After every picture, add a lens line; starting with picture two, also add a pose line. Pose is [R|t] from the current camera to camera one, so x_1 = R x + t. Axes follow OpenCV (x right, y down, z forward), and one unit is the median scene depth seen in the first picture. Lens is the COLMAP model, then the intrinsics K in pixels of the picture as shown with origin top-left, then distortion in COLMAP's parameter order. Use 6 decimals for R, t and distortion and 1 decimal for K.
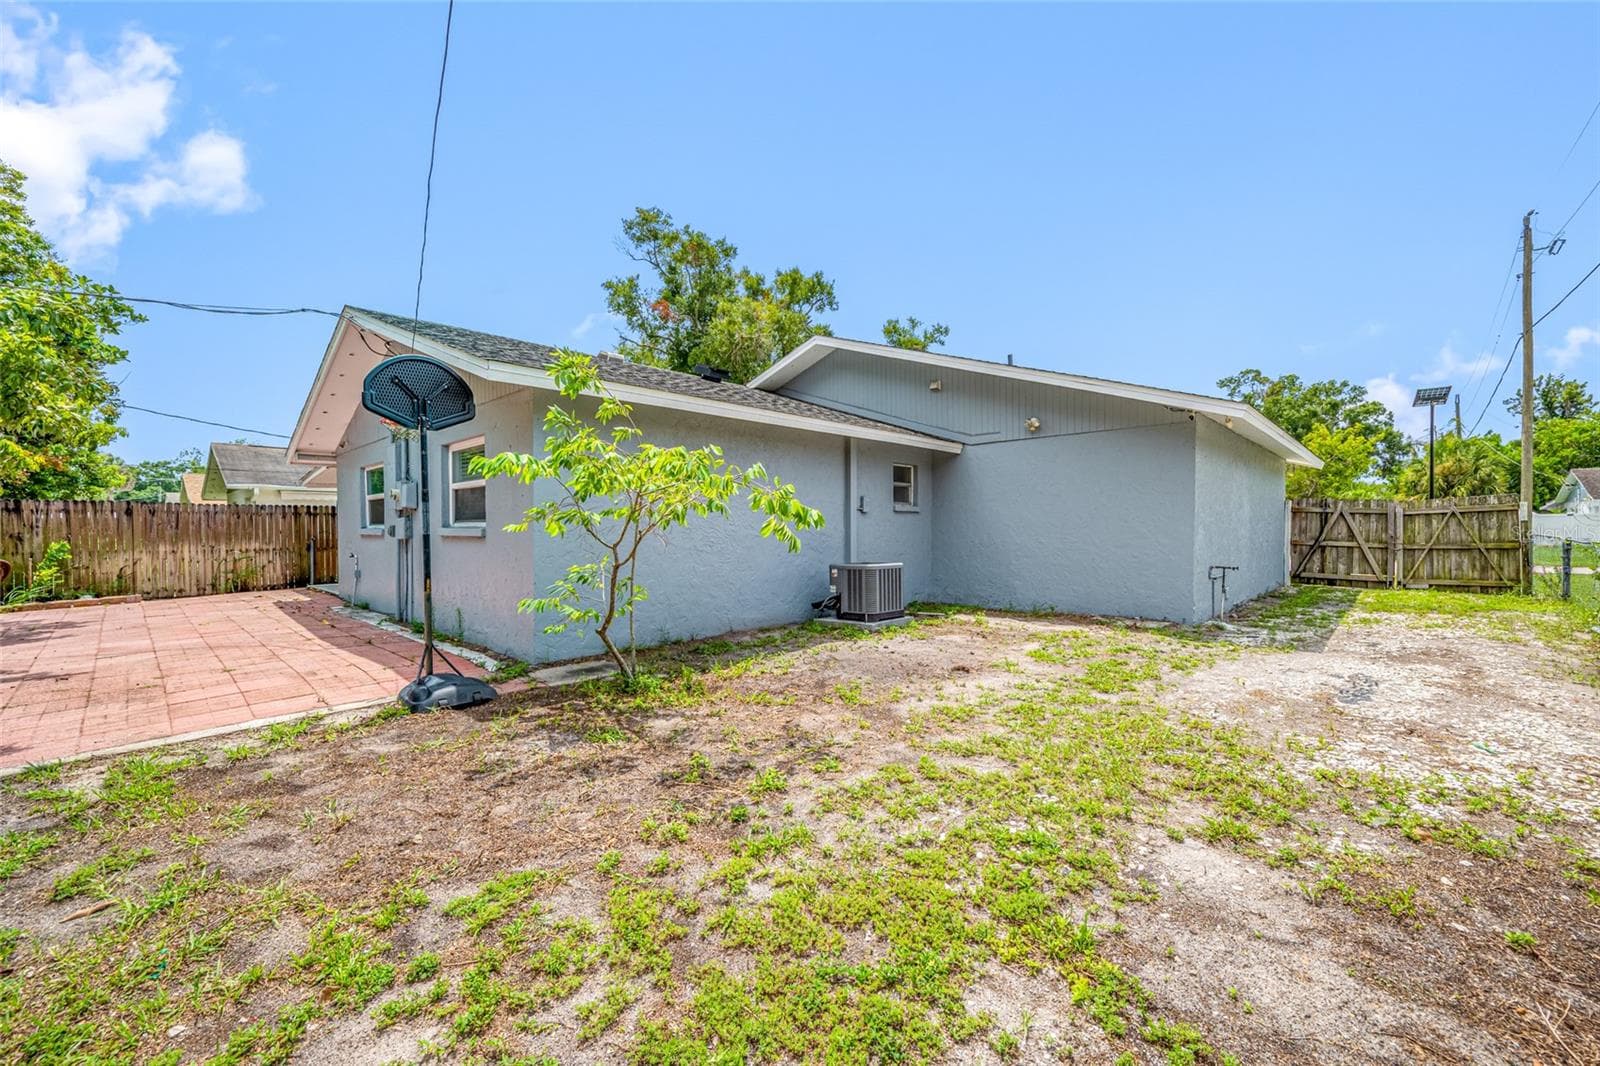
lens RADIAL K [[644.3, 0, 804.5], [0, 644.3, 522.3], [0, 0, 1]] dist [0.002426, 0.000090]
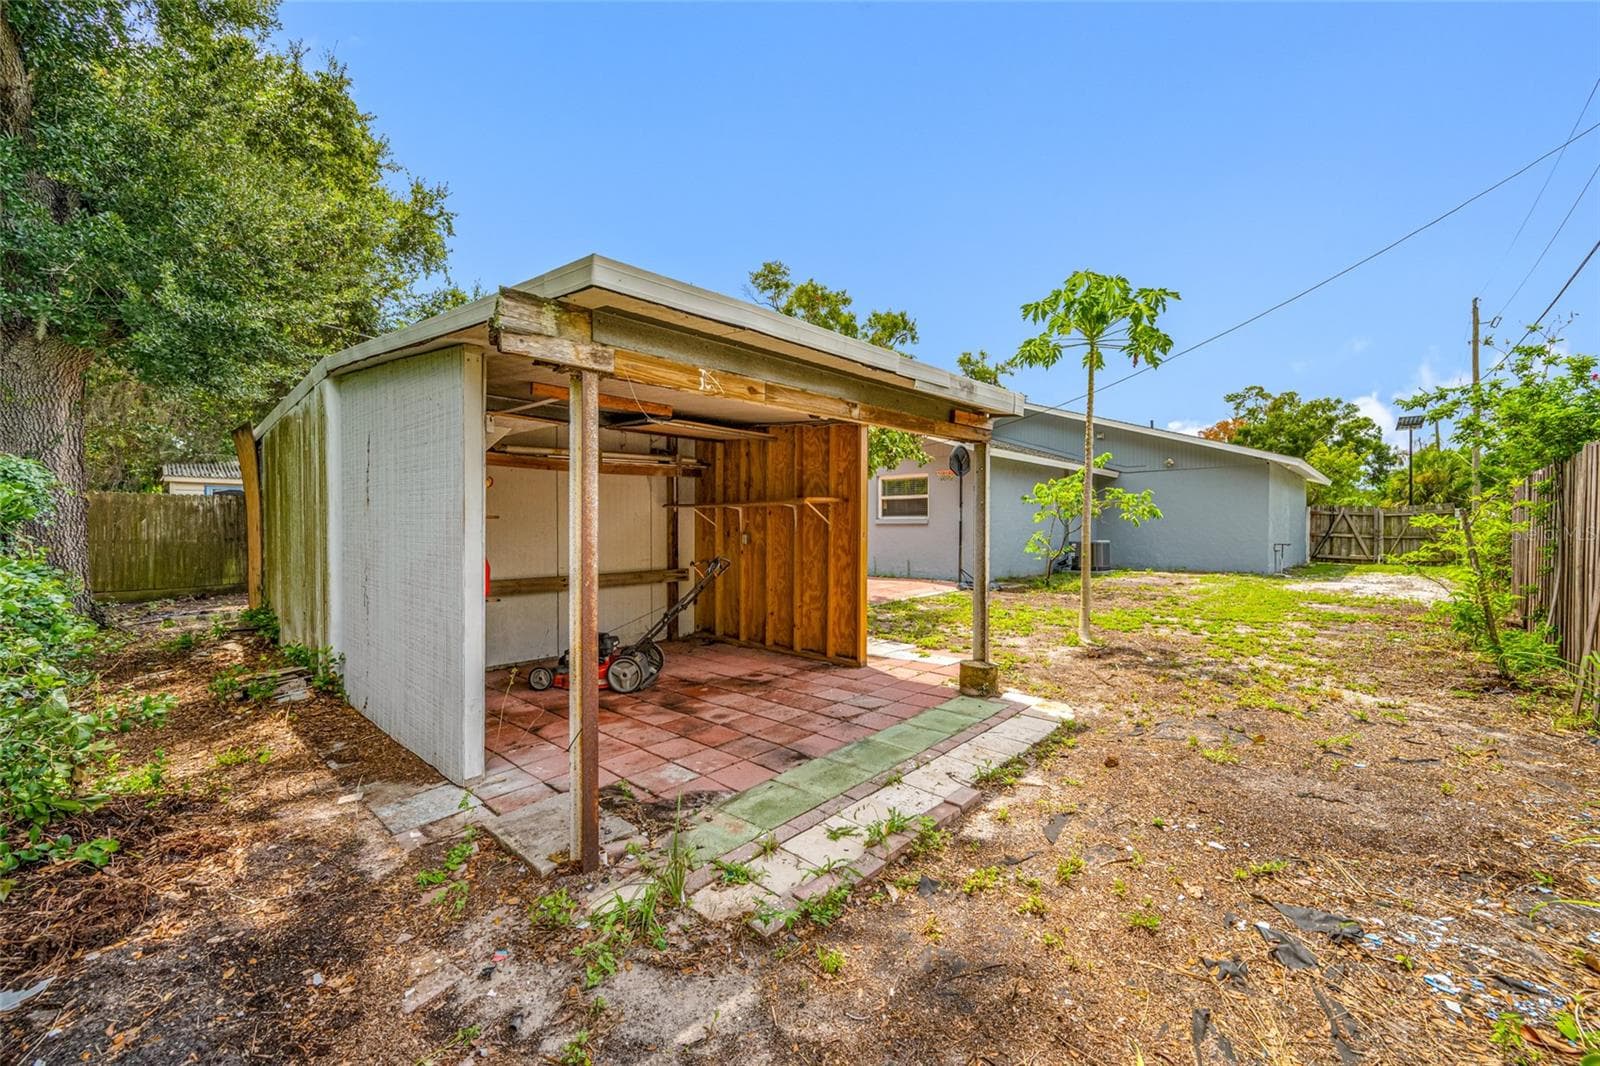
lens RADIAL K [[644.3, 0, 804.5], [0, 644.3, 522.3], [0, 0, 1]] dist [0.002426, 0.000090]
pose [[0.999952, 0.004632, 0.008589, -0.151826], [-0.004619, 0.999988, -0.001543, 0.003761], [-0.008596, 0.001503, 0.999962, -0.171264]]
